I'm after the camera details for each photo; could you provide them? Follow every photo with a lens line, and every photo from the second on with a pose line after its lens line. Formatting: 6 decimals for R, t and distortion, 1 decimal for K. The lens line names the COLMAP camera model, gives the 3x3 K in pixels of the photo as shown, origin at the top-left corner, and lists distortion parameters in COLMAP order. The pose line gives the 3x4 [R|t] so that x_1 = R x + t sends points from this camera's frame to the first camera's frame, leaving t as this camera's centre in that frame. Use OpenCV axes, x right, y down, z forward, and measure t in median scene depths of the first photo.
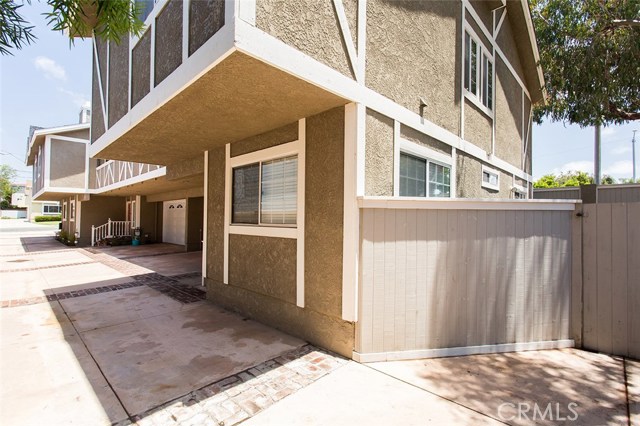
lens RADIAL K [[310.9, 0, 317.9], [0, 310.9, 220.3], [0, 0, 1]] dist [0.001909, 0.000273]
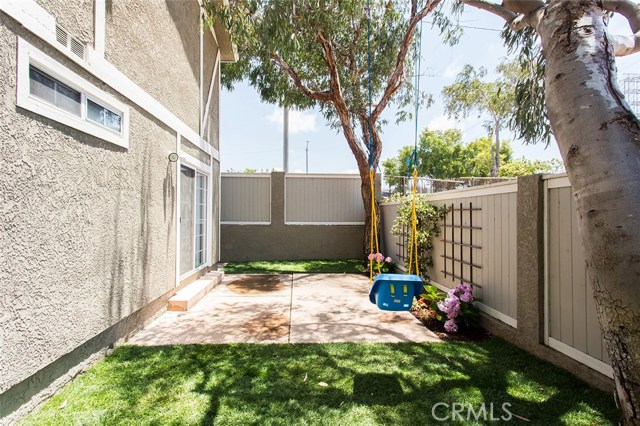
lens RADIAL K [[310.9, 0, 317.9], [0, 310.9, 220.3], [0, 0, 1]] dist [0.001909, 0.000273]
pose [[0.670449, -0.016292, 0.741776, 0.309524], [-0.001703, 0.999722, 0.023497, 0.000240], [-0.741953, -0.017016, 0.670235, 0.347958]]
